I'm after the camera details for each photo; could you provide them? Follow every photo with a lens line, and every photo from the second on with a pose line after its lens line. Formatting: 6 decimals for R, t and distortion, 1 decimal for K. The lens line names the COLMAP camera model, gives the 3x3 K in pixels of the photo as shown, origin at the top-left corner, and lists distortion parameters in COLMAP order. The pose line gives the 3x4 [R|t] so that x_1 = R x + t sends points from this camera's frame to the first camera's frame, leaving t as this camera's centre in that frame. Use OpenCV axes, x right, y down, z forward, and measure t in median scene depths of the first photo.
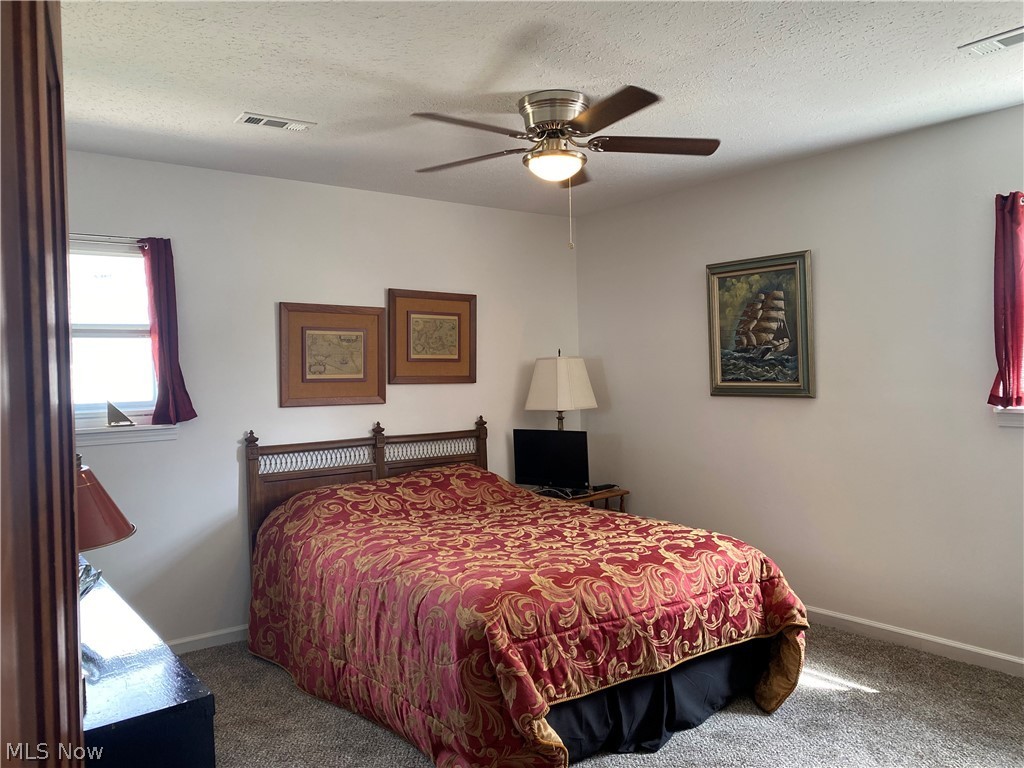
lens RADIAL K [[785.0, 0, 506.6], [0, 785.0, 379.8], [0, 0, 1]] dist [0.015592, -0.004982]
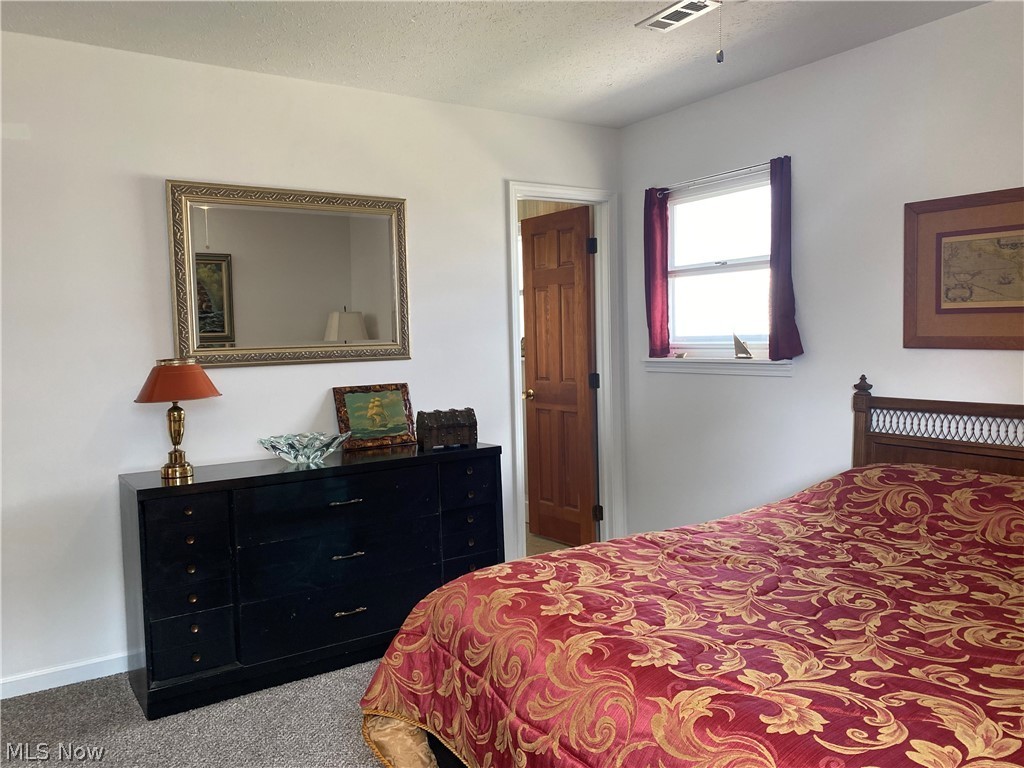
lens RADIAL K [[785.0, 0, 506.6], [0, 785.0, 379.8], [0, 0, 1]] dist [0.015592, -0.004982]
pose [[-0.051157, 0.083560, -0.995189, 0.496043], [0.012408, 0.996470, 0.083030, -0.001133], [0.998614, -0.008101, -0.052014, 0.696950]]
